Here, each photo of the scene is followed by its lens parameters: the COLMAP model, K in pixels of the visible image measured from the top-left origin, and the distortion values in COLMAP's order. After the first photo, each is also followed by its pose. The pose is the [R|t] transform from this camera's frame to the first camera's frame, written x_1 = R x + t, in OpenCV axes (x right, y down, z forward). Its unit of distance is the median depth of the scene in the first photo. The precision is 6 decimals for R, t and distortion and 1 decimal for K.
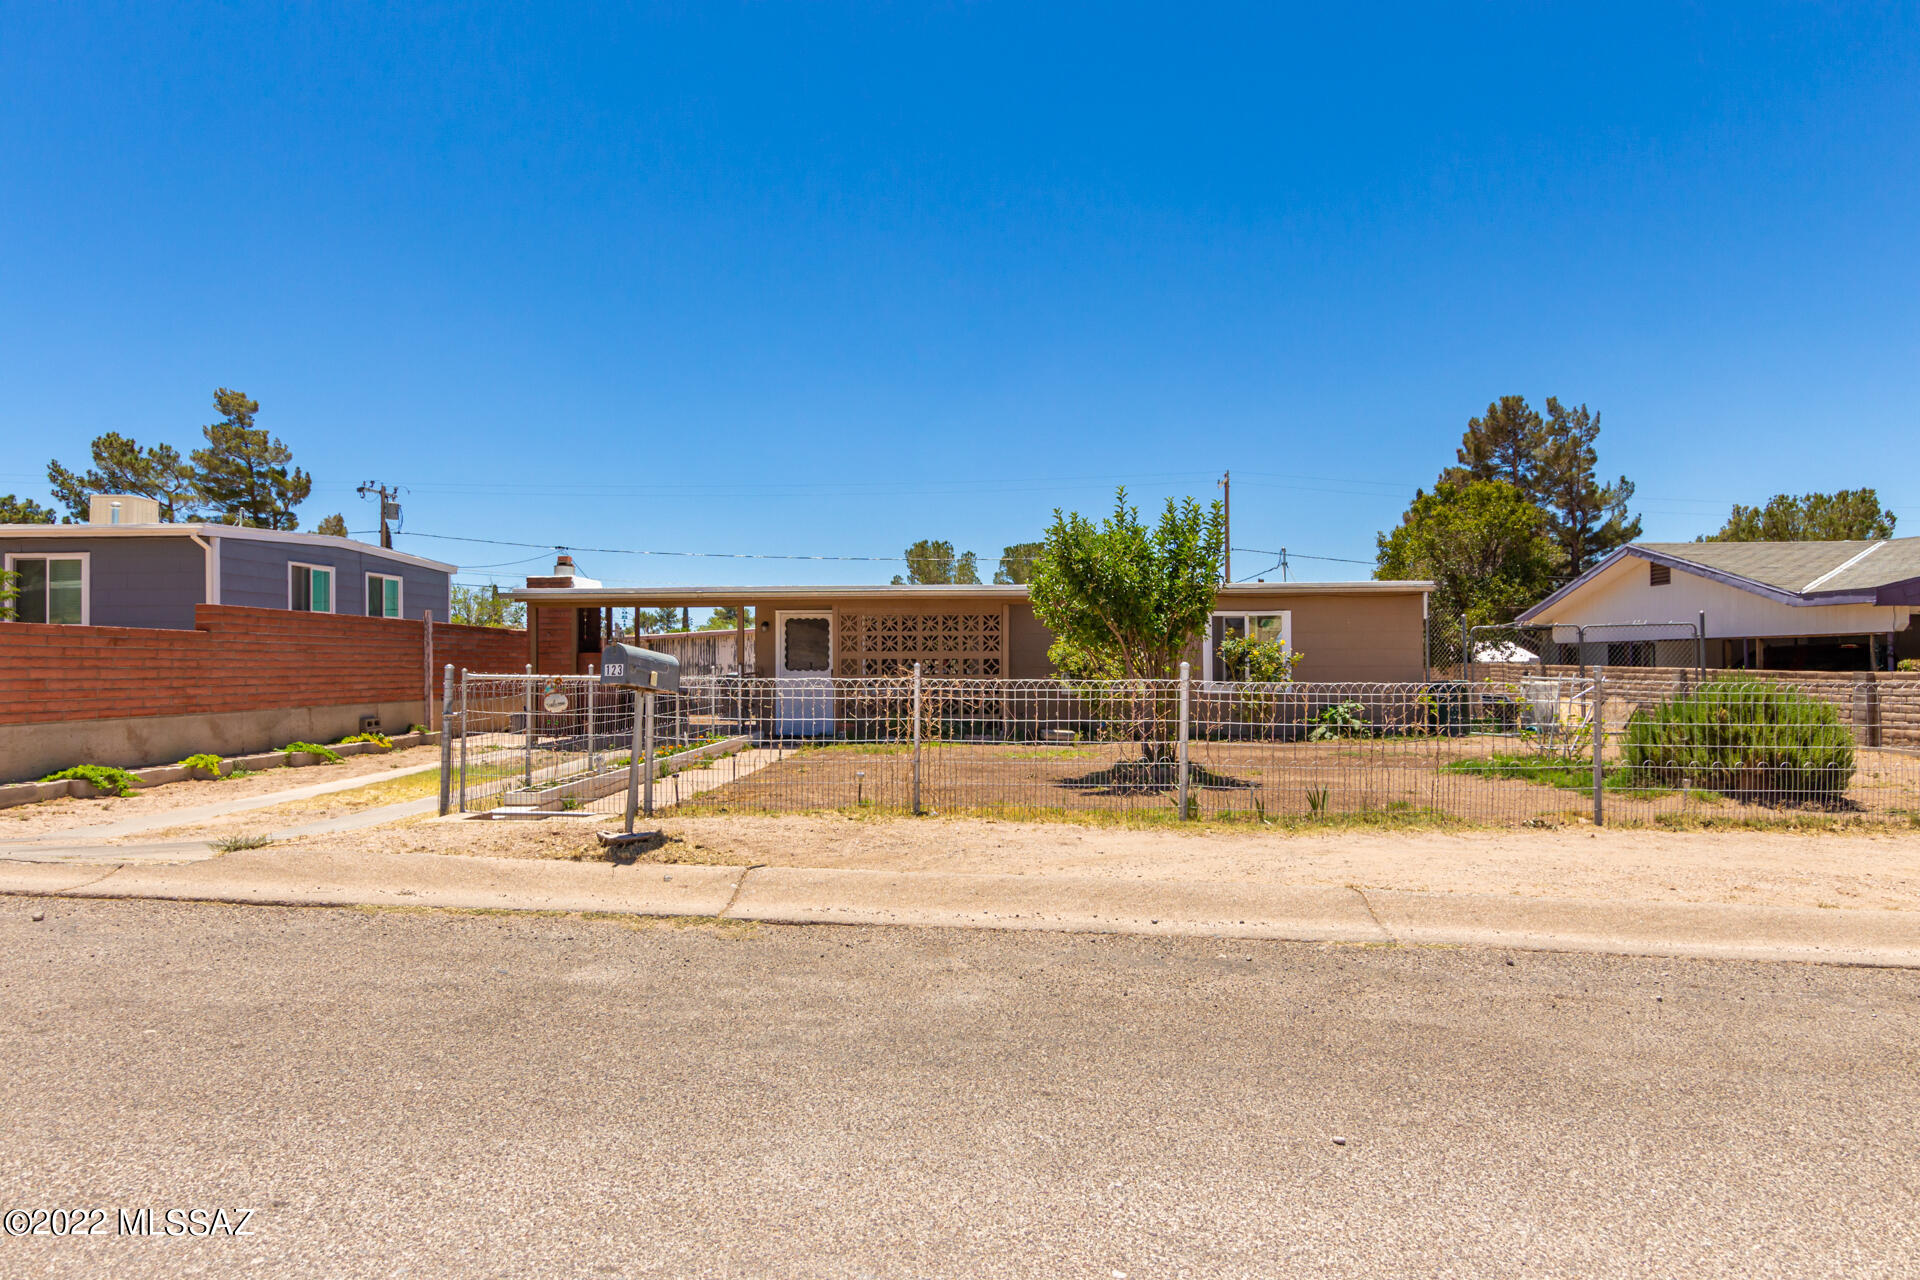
lens RADIAL K [[1124.0, 0, 960.0], [0, 1124.0, 640.0], [0, 0, 1]] dist [0.022025, -0.001490]
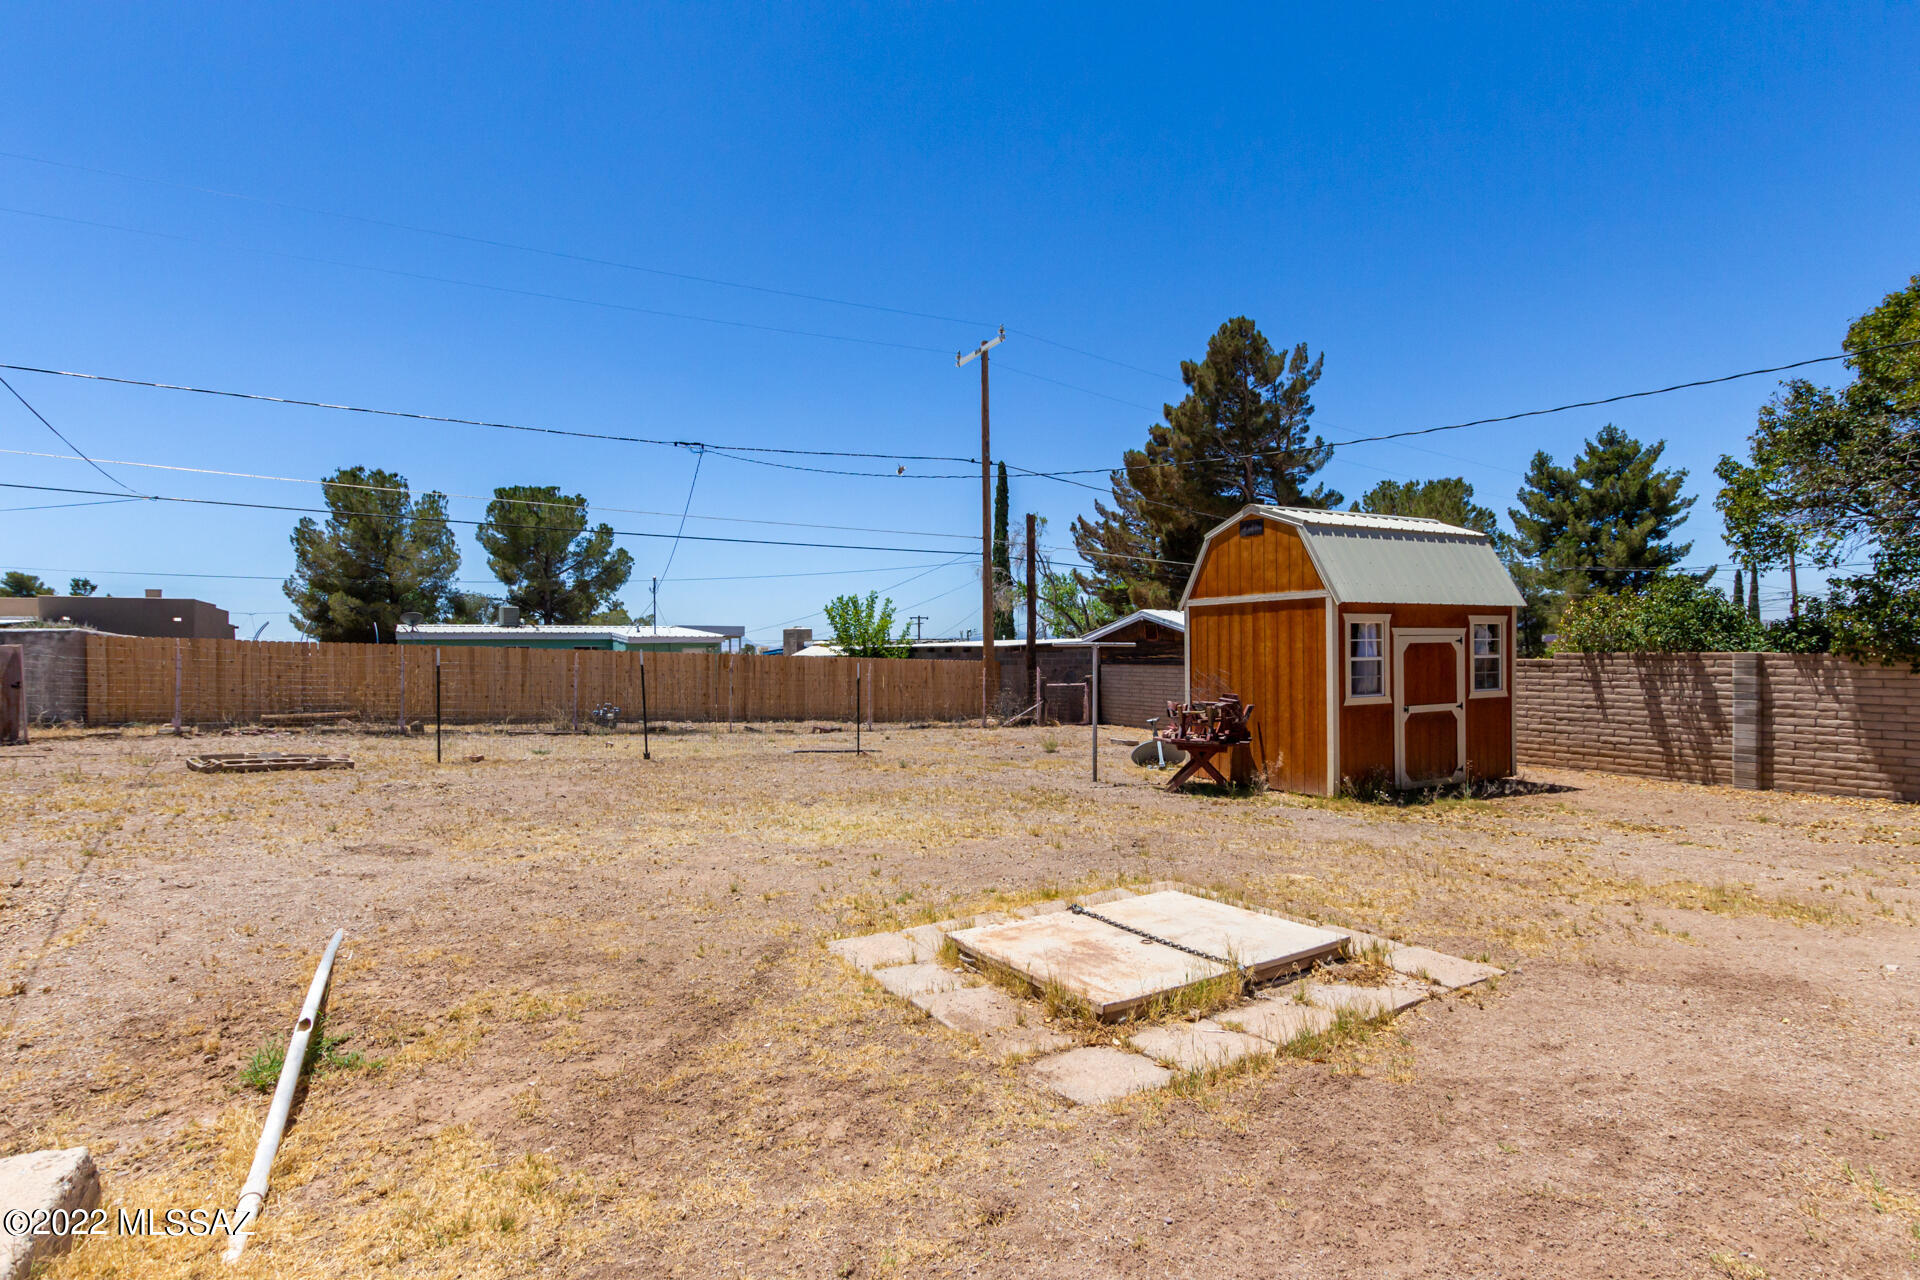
lens RADIAL K [[962.8, 0, 960.0], [0, 962.8, 640.0], [0, 0, 1]] dist [0.020060, 0.000313]
pose [[0.852745, 0.001303, 0.522326, -0.118633], [-0.004700, 0.999976, 0.005179, 0.029296], [-0.522307, -0.006871, 0.852730, 1.477476]]
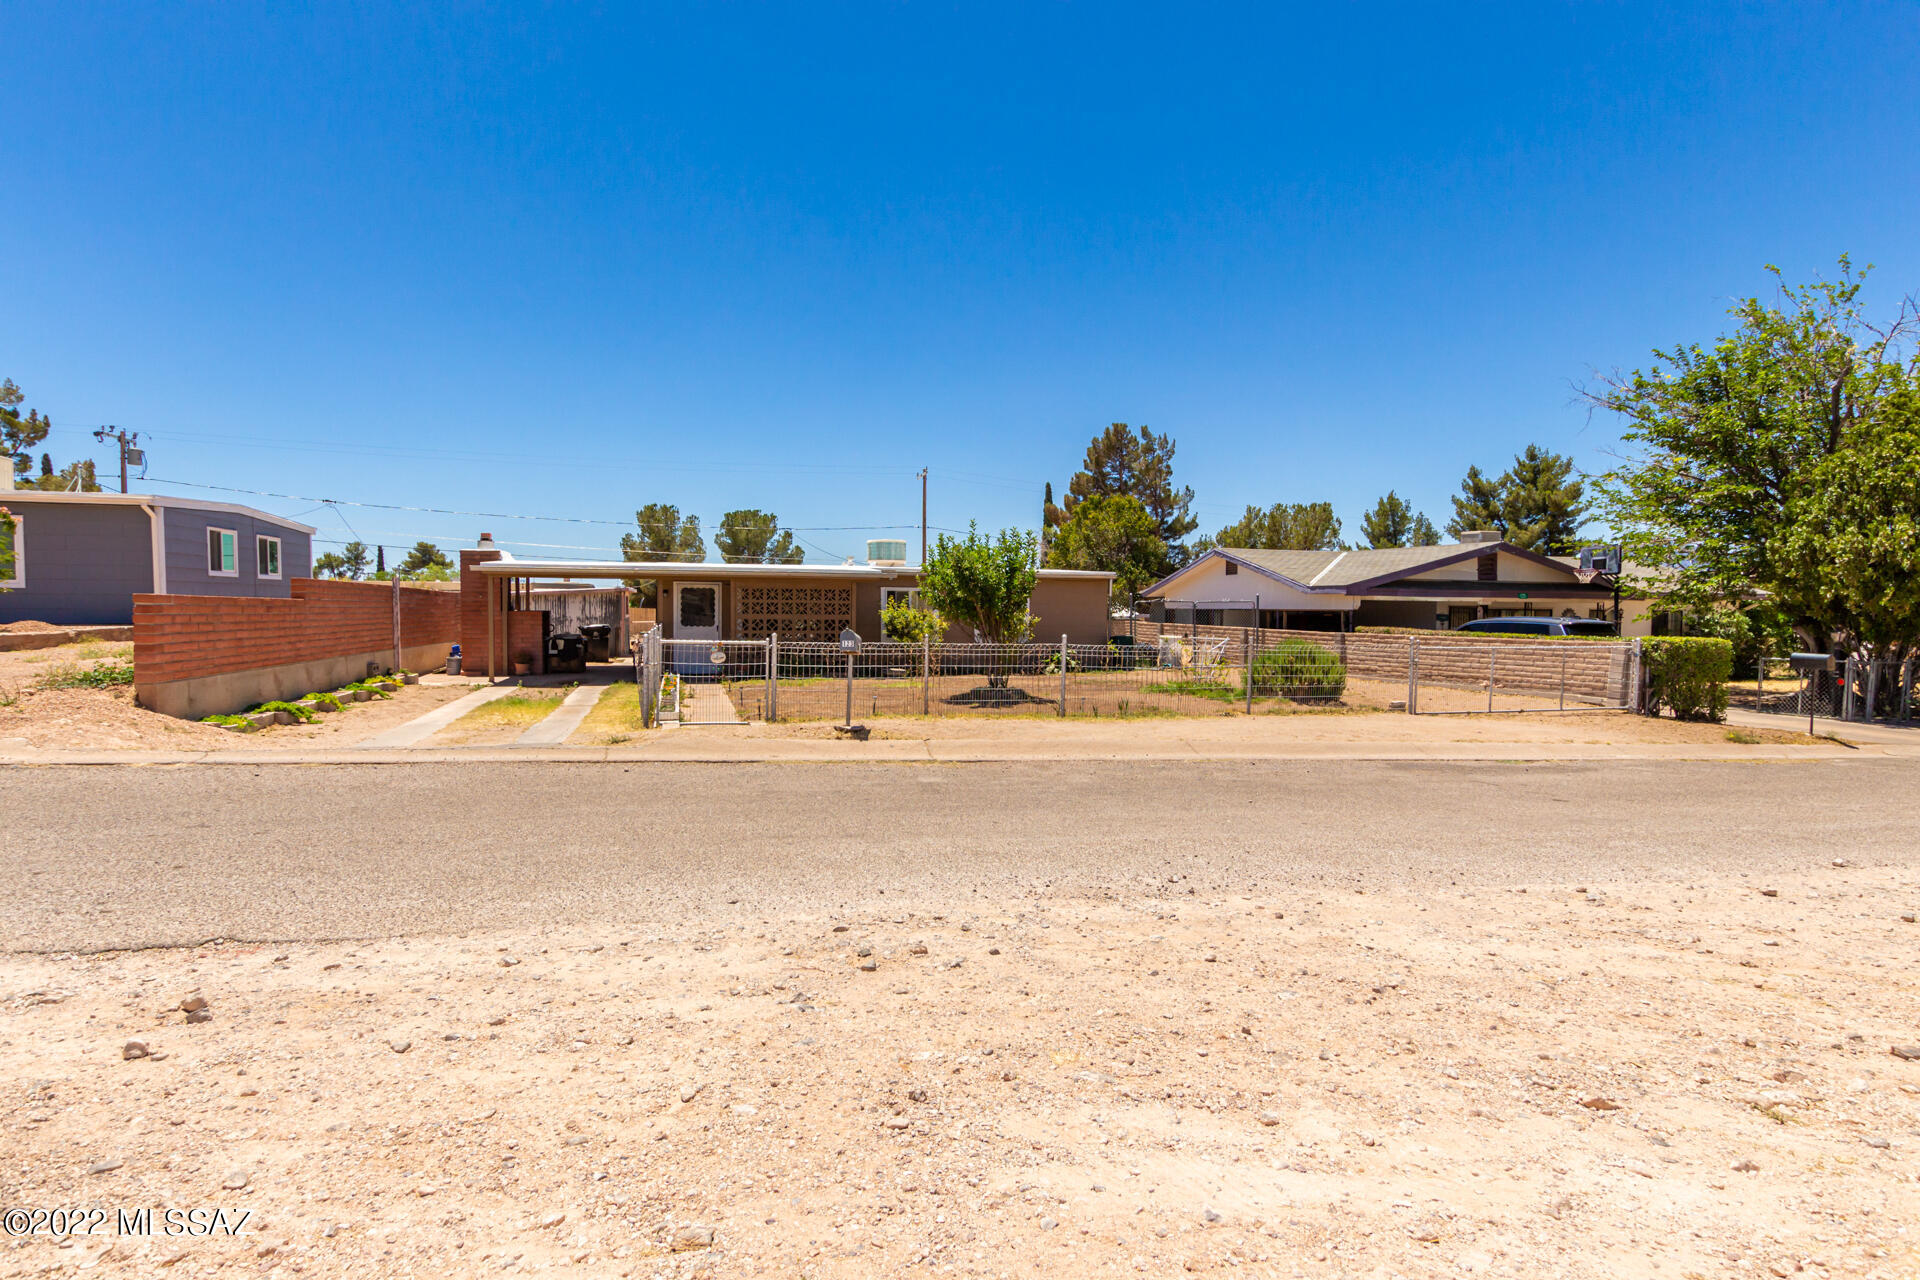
lens RADIAL K [[962.8, 0, 960.0], [0, 962.8, 640.0], [0, 0, 1]] dist [0.020060, 0.000313]
pose [[0.948843, 0.001571, 0.315746, -0.197302], [-0.018494, 0.998547, 0.050609, -0.020601], [-0.315208, -0.053859, 0.947493, -0.197051]]
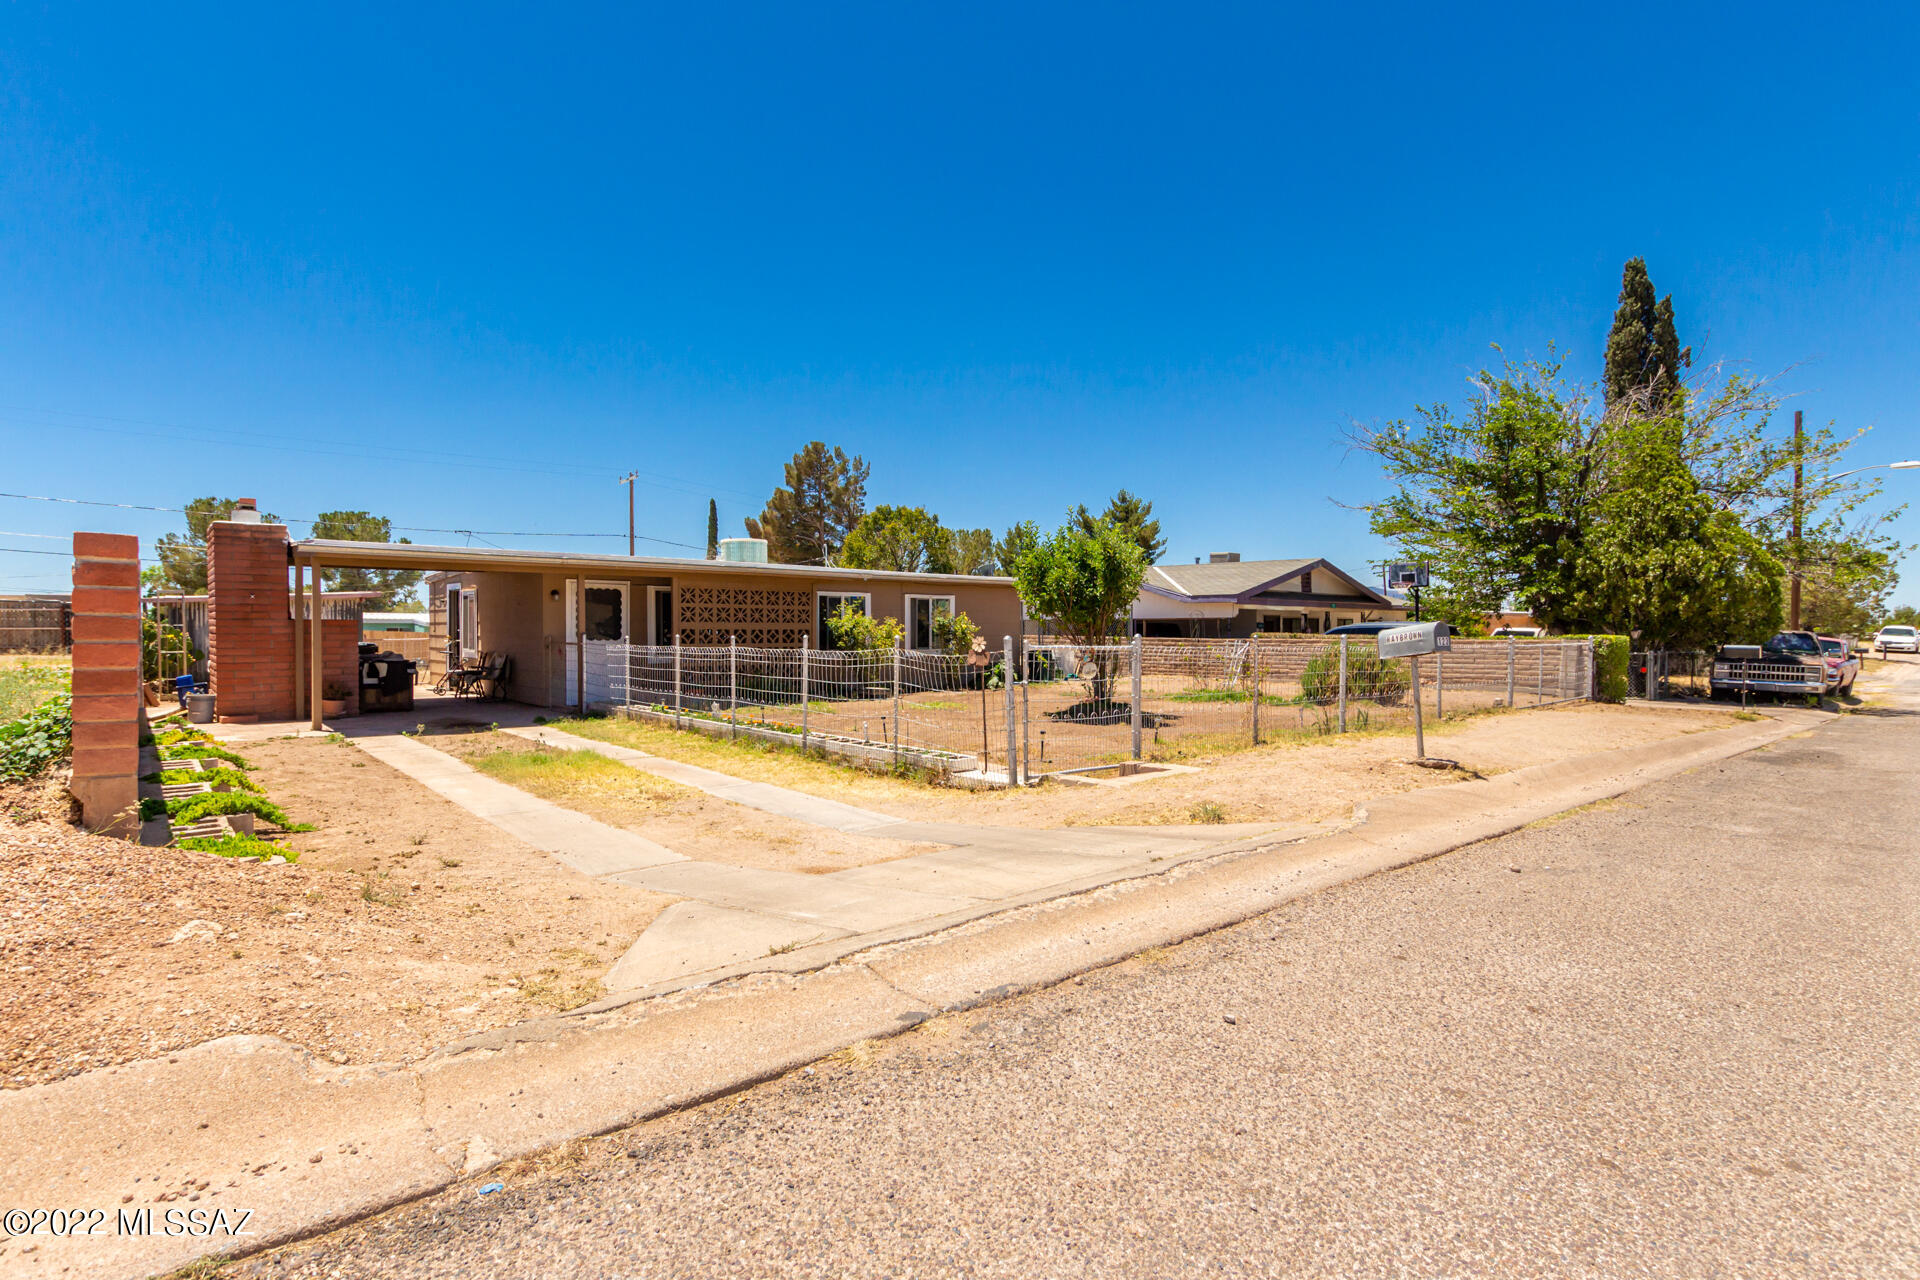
lens RADIAL K [[906.4, 0, 960.0], [0, 906.4, 640.0], [0, 0, 1]] dist [0.014073, 0.000037]
pose [[0.724339, -0.002874, 0.689438, -0.448520], [-0.016795, 0.999621, 0.021812, 0.003575], [-0.689239, -0.027378, 0.724016, 0.183268]]
